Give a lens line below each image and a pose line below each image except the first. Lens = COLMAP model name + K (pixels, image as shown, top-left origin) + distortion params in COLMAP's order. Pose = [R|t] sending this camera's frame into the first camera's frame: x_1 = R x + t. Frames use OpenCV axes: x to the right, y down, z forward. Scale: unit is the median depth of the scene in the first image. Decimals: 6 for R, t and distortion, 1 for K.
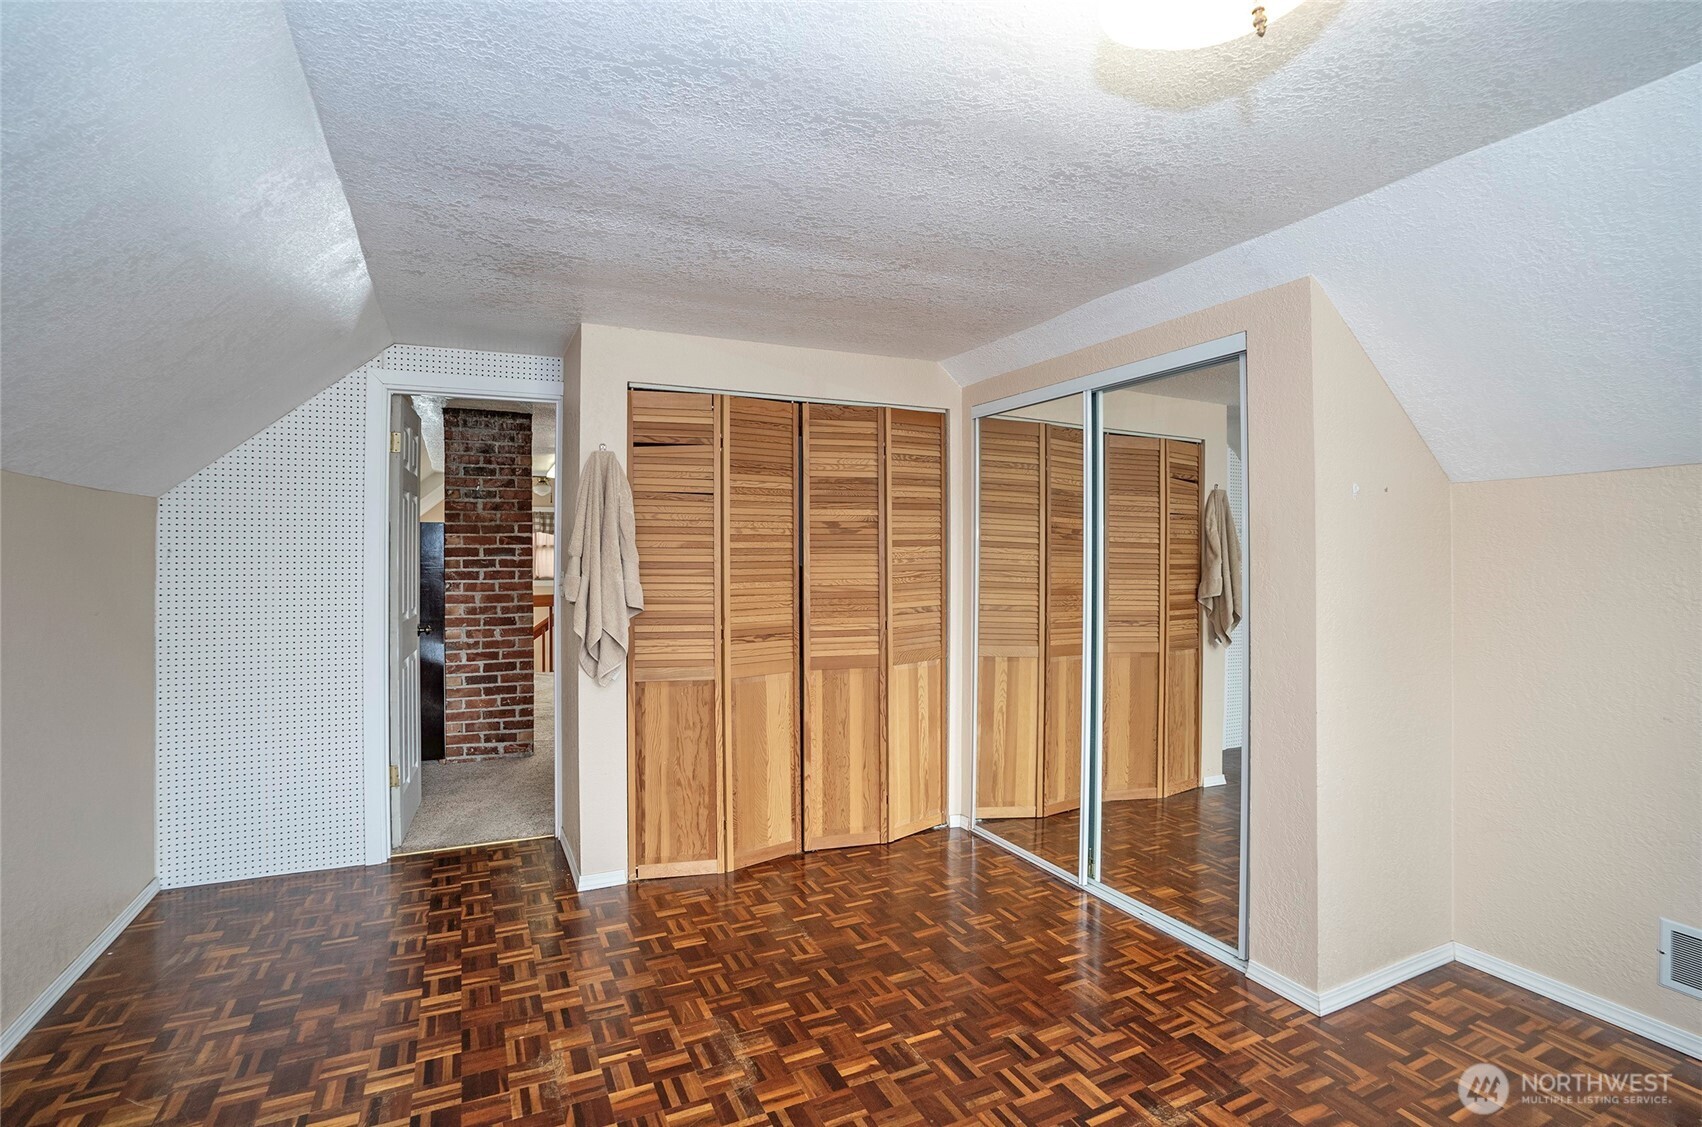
lens RADIAL K [[826.0, 0, 852.8], [0, 826.0, 545.3], [0, 0, 1]] dist [-0.070928, 0.033699]
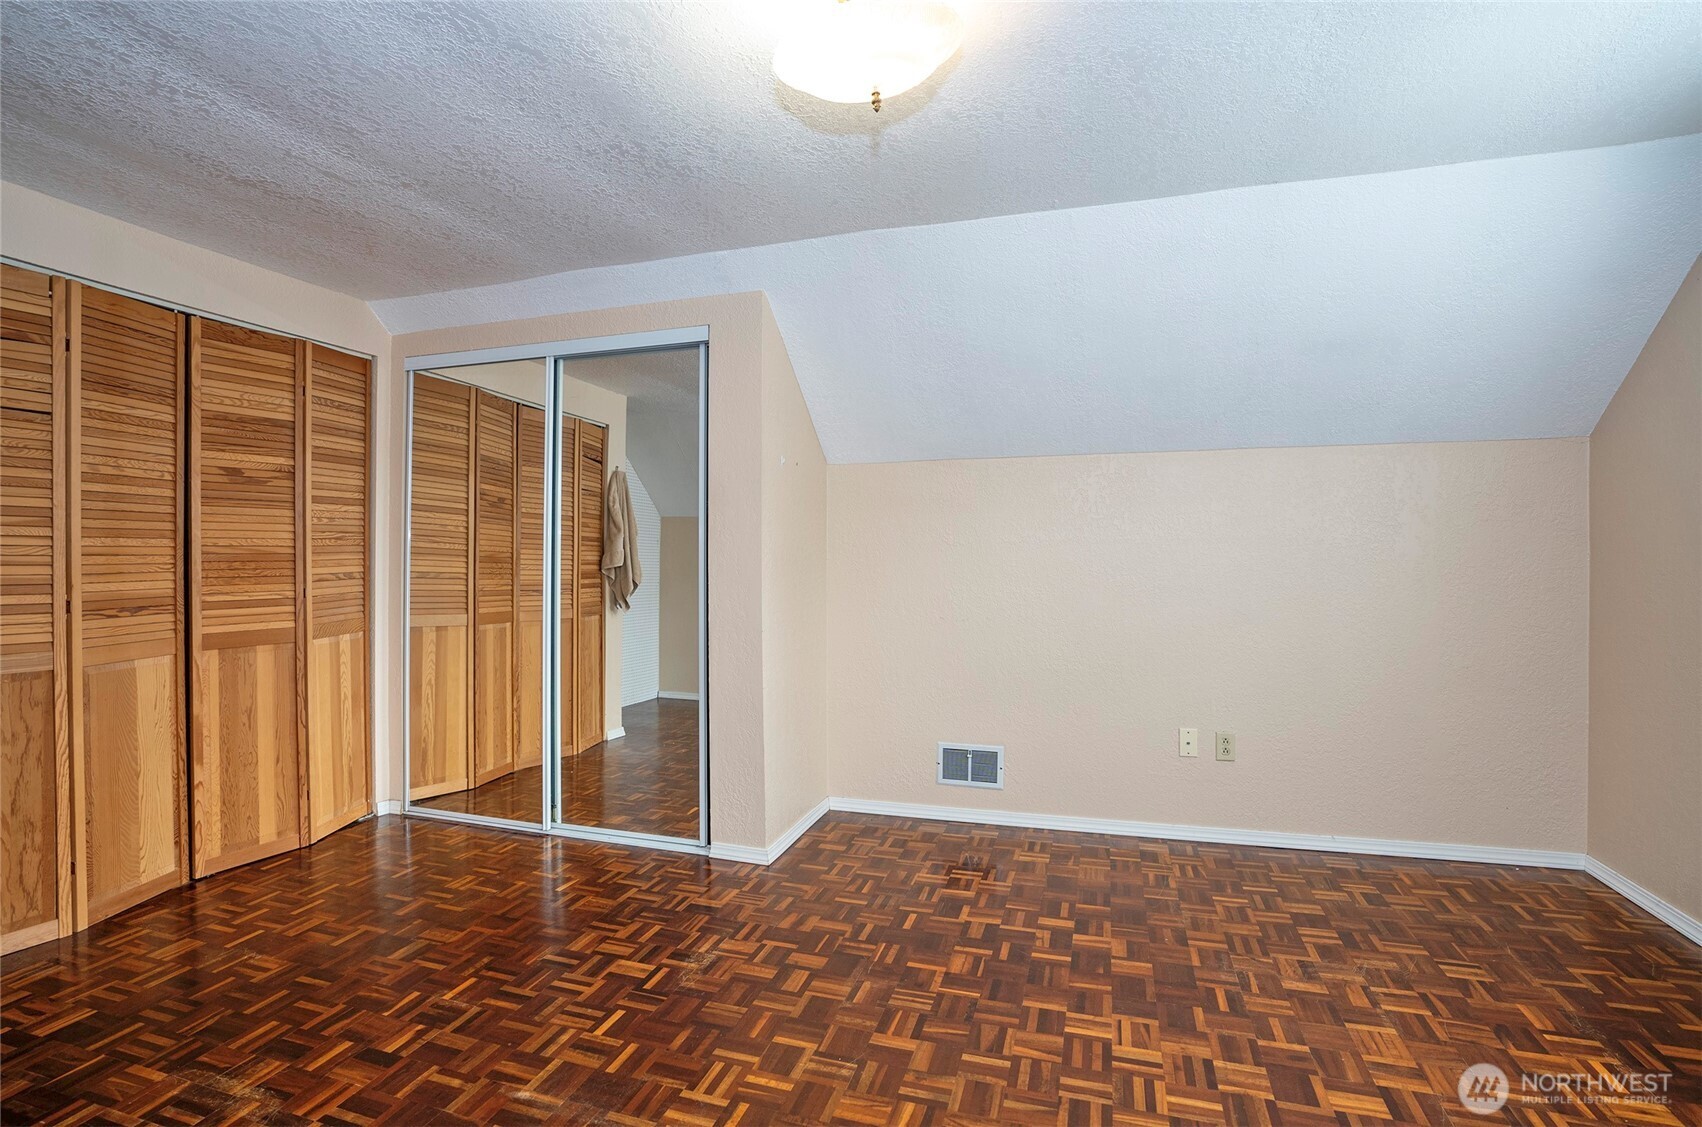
lens RADIAL K [[825.5, 0, 853.4], [0, 825.5, 562.4], [0, 0, 1]] dist [-0.039235, 0.019980]
pose [[0.682587, -0.006785, 0.730773, -0.202293], [-0.000579, 0.999952, 0.009825, 0.059270], [-0.730804, -0.007130, 0.682550, -0.004183]]
